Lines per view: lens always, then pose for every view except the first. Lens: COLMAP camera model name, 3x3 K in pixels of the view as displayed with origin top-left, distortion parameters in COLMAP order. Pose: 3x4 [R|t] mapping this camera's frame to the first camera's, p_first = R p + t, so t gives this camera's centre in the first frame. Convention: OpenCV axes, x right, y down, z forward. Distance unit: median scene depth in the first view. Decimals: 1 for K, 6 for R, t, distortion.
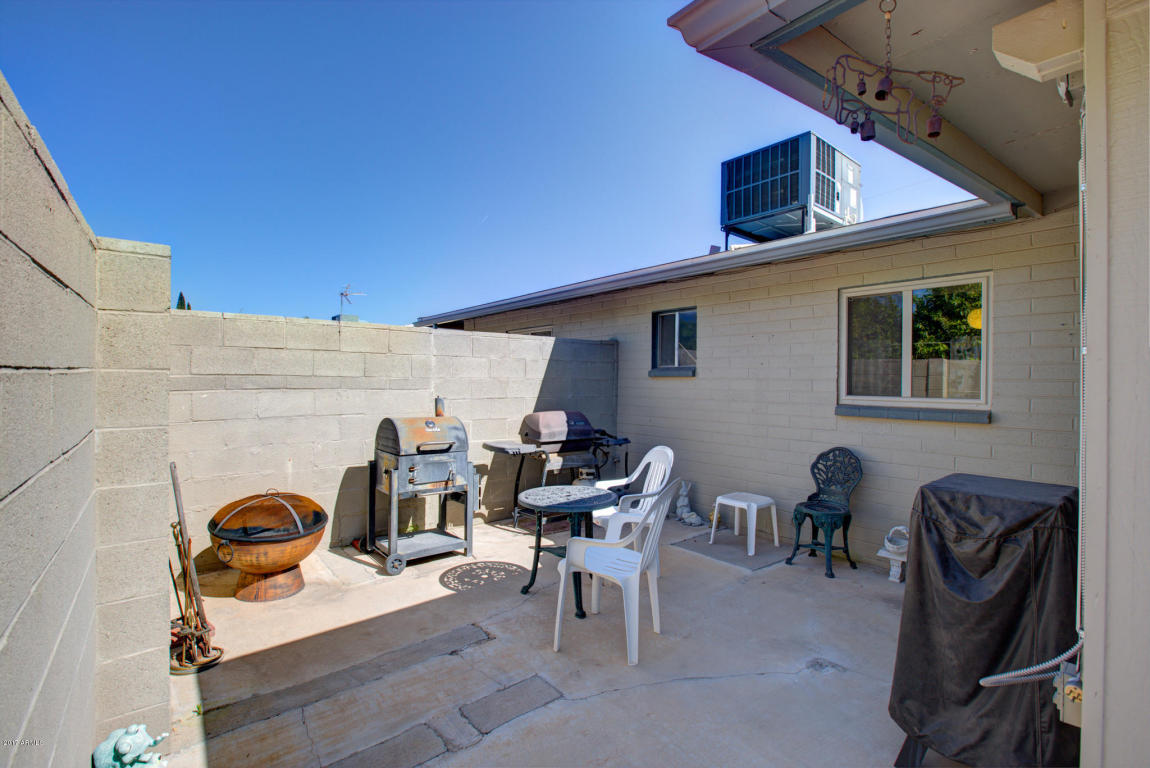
lens RADIAL K [[531.3, 0, 573.4], [0, 531.3, 381.3], [0, 0, 1]] dist [-0.056601, 0.016931]
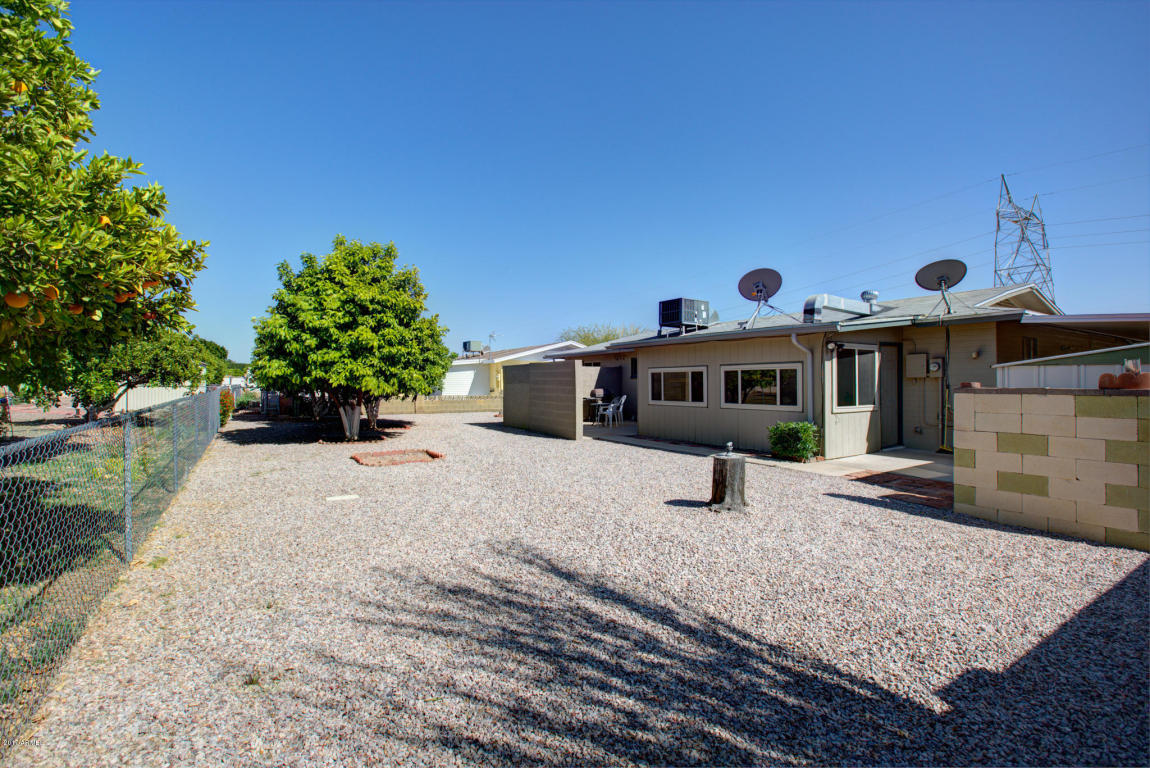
lens RADIAL K [[531.3, 0, 574.0], [0, 531.3, 379.9], [0, 0, 1]] dist [-0.056601, 0.016931]
pose [[0.991590, -0.013310, -0.128733, 0.241738], [0.013169, 0.999911, -0.001945, 0.005036], [0.128748, 0.000234, 0.991677, -2.445988]]
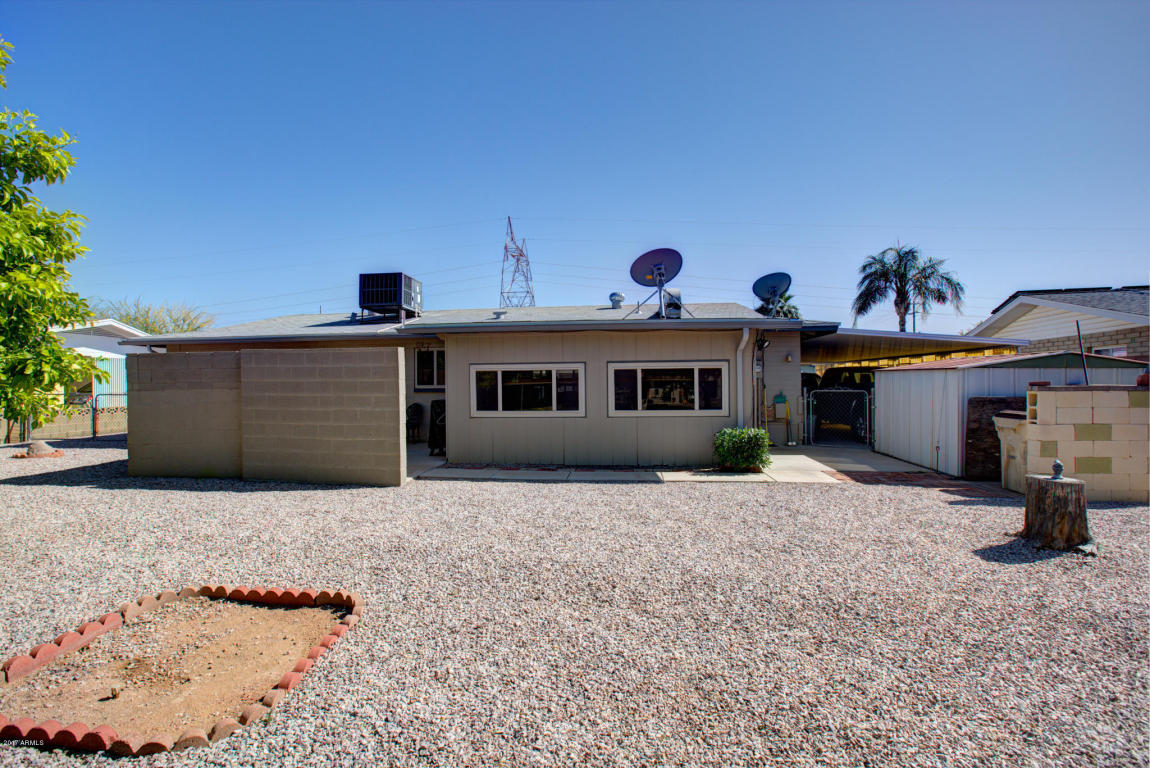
lens RADIAL K [[531.3, 0, 575.4], [0, 531.3, 383.8], [0, 0, 1]] dist [-0.056601, 0.016931]
pose [[0.713757, -0.016791, 0.700192, -0.717519], [0.012398, 0.999859, 0.011339, -0.002815], [-0.700284, 0.000588, 0.713865, -1.350562]]
